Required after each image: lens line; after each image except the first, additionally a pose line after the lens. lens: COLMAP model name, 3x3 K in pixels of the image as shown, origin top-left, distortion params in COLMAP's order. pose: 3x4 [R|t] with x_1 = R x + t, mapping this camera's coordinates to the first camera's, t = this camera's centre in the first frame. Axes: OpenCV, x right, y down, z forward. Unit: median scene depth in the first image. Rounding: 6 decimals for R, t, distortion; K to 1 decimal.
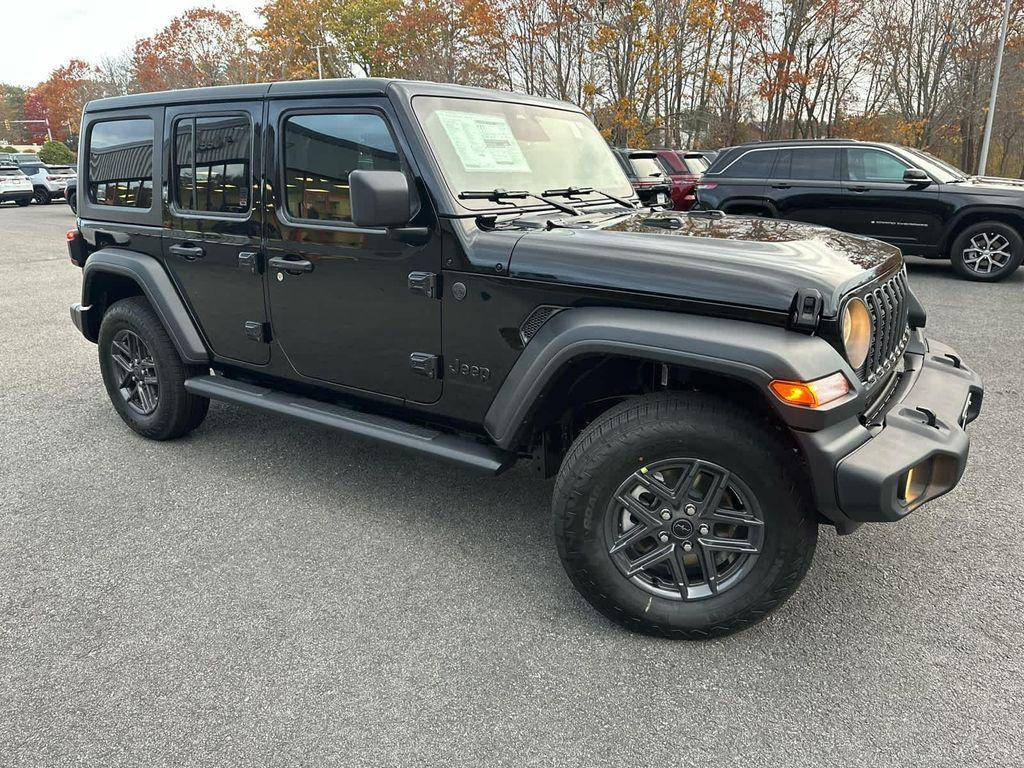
lens RADIAL K [[716.4, 0, 510.1], [0, 716.4, 375.8], [0, 0, 1]] dist [0.057544, -0.067234]
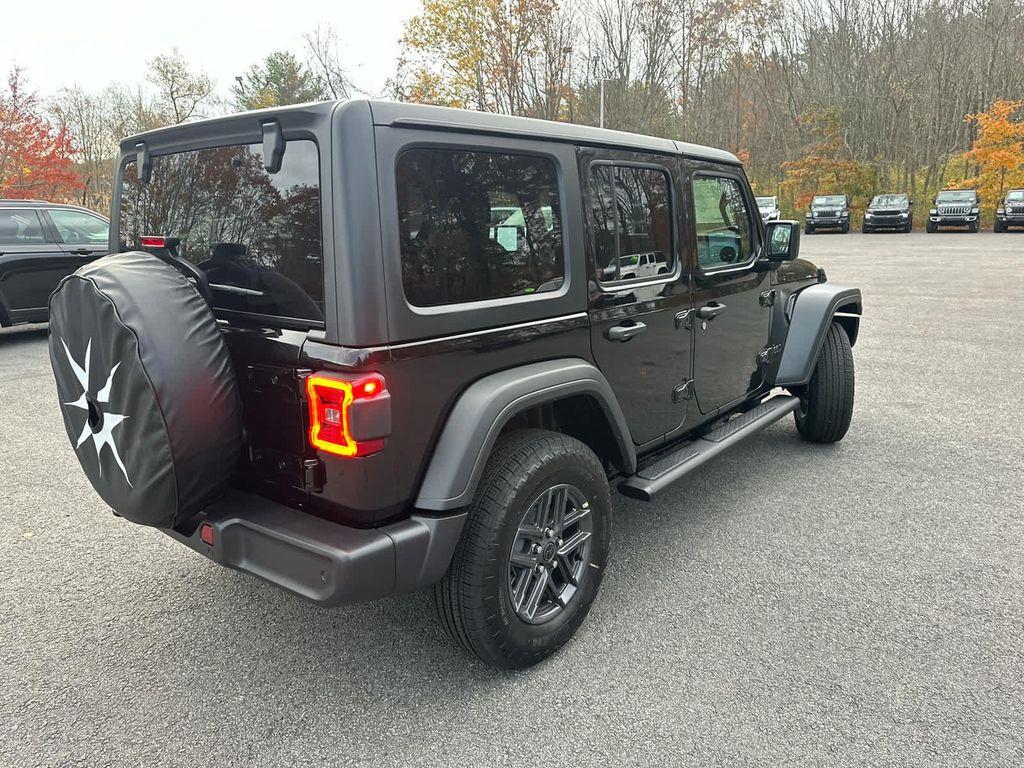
lens RADIAL K [[725.6, 0, 510.0], [0, 725.6, 379.7], [0, 0, 1]] dist [0.029132, -0.029023]
pose [[0.090126, -0.217918, 0.971797, -1.423172], [0.297196, 0.937194, 0.182597, -0.349742], [-0.950554, 0.272357, 0.149230, 1.167461]]
